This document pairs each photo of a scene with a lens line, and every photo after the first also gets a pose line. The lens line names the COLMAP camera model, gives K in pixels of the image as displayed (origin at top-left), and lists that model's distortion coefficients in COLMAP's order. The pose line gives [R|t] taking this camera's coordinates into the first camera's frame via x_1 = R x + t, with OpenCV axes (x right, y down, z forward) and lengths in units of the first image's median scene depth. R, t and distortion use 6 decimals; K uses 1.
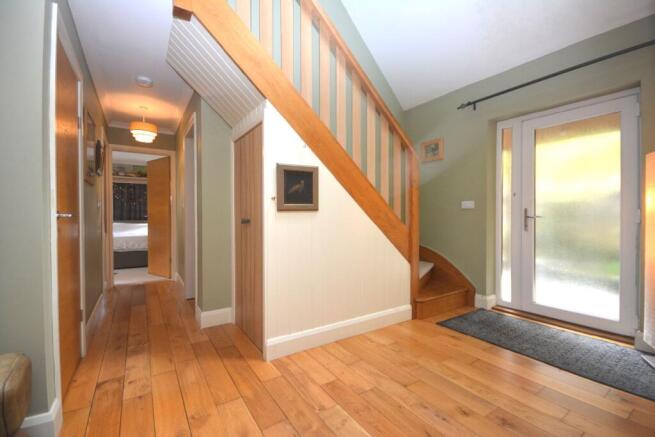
lens RADIAL K [[288.3, 0, 332.2], [0, 288.3, 217.7], [0, 0, 1]] dist [0.002506, -0.011306]
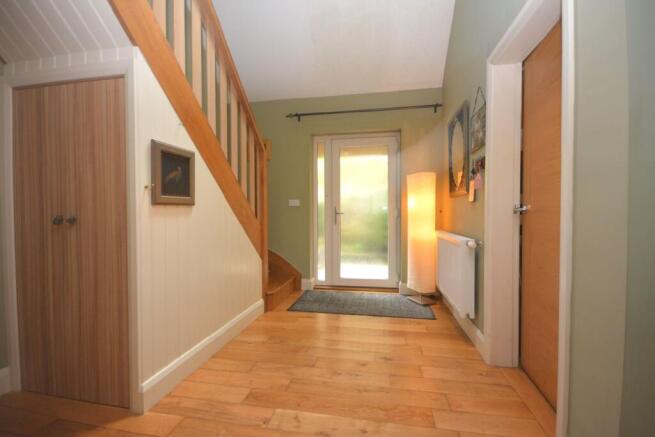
lens RADIAL K [[288.3, 0, 332.2], [0, 288.3, 217.7], [0, 0, 1]] dist [0.002506, -0.011306]
pose [[0.682750, -0.011295, 0.730565, -0.379439], [0.005415, 0.999931, 0.010399, 0.004269], [-0.730632, -0.003144, 0.682764, 0.149680]]
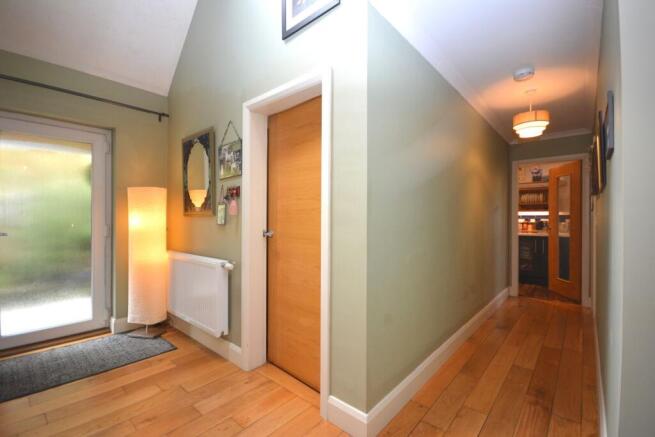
lens RADIAL K [[288.3, 0, 332.2], [0, 288.3, 217.7], [0, 0, 1]] dist [0.002506, -0.011306]
pose [[-0.282297, 0.003387, 0.959321, -0.456819], [0.002328, 0.999993, -0.002846, -0.061703], [-0.959324, 0.001430, -0.282303, 0.391359]]
